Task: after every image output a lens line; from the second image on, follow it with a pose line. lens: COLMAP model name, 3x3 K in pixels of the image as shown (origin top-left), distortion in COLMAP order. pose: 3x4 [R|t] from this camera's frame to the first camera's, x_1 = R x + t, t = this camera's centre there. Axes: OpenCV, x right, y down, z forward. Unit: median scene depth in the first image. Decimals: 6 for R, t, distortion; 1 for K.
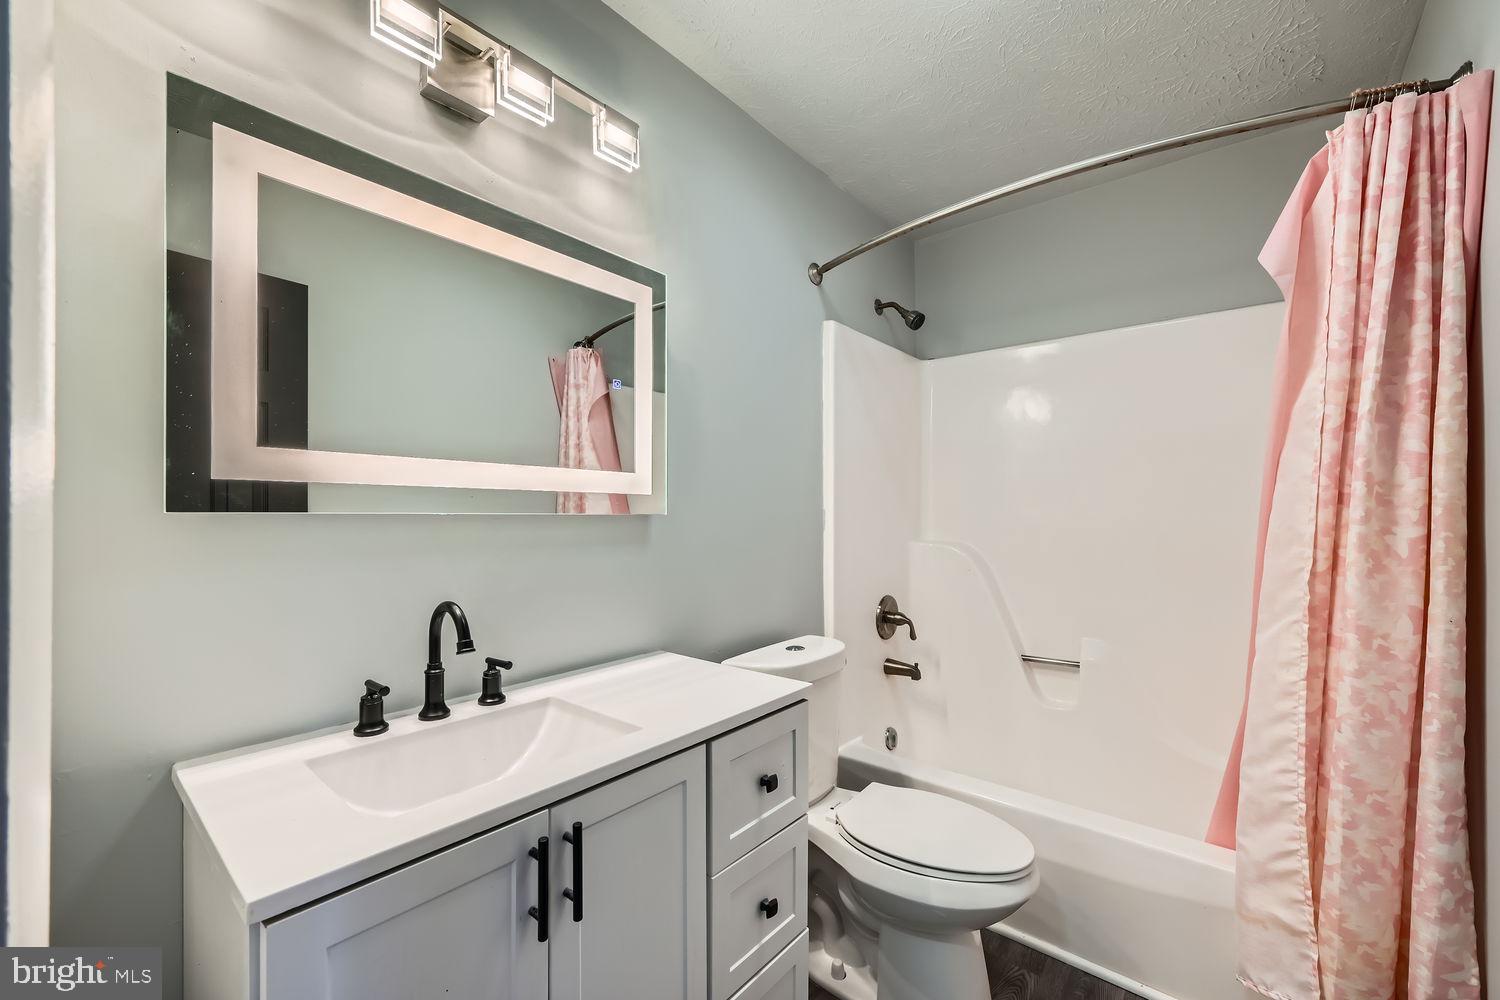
lens RADIAL K [[598.8, 0, 755.5], [0, 598.8, 505.4], [0, 0, 1]] dist [-0.000110, 0.000544]
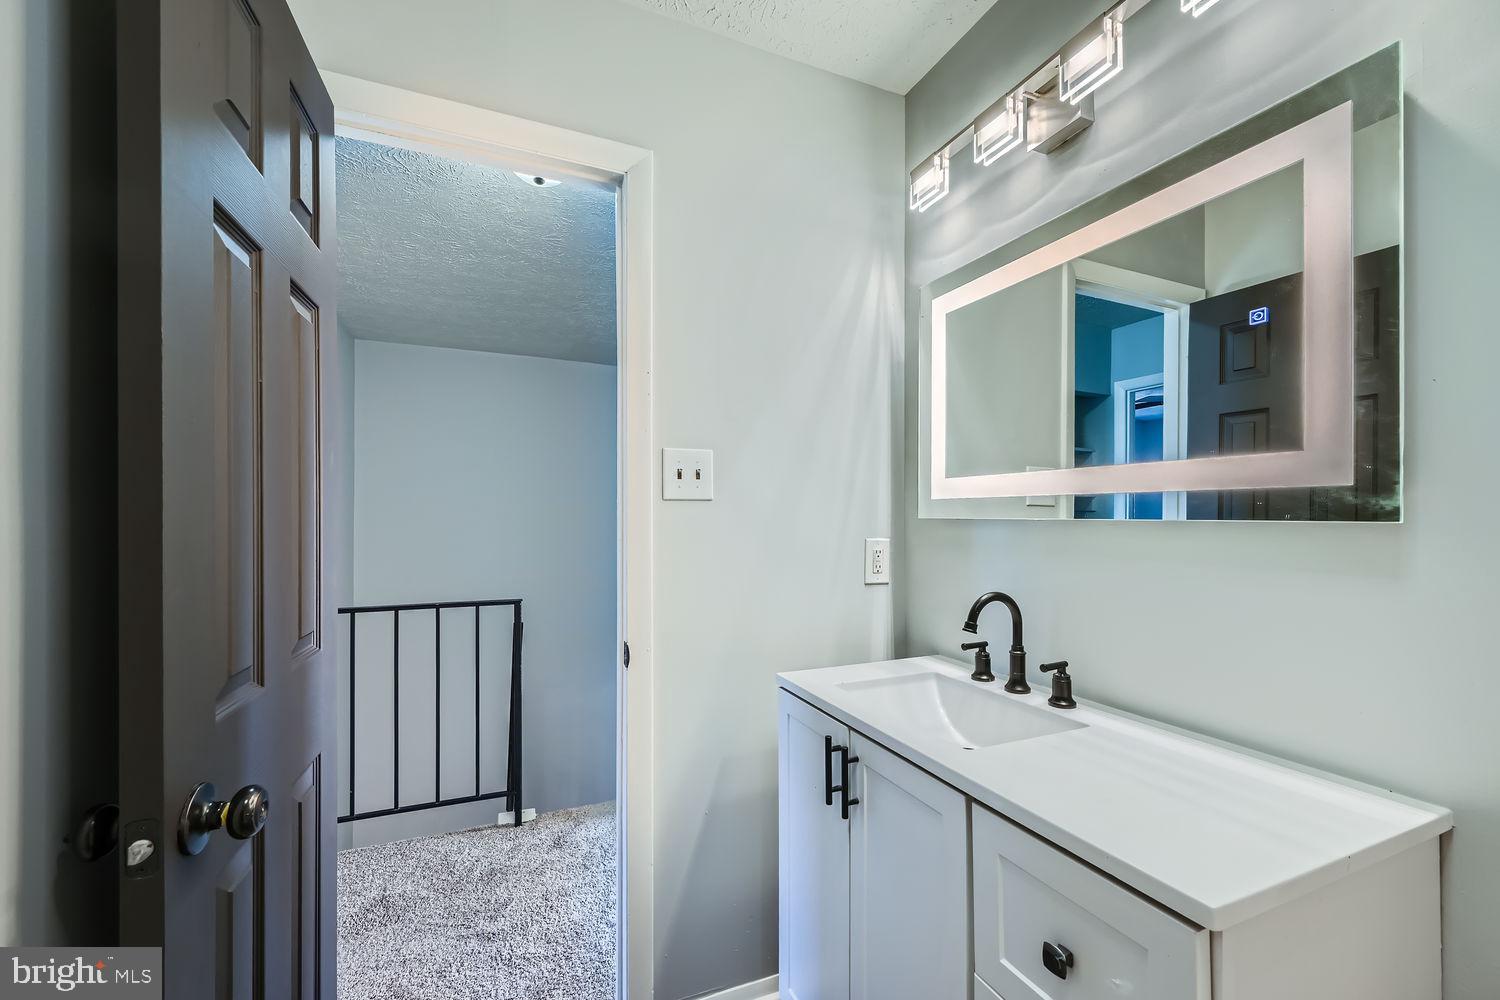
lens RADIAL K [[598.8, 0, 757.4], [0, 598.8, 509.2], [0, 0, 1]] dist [-0.000110, 0.000544]
pose [[-0.432323, -0.017234, -0.901554, 0.732567], [0.003691, 0.999775, -0.020882, 0.017202], [0.901711, -0.012355, -0.432162, 1.025031]]
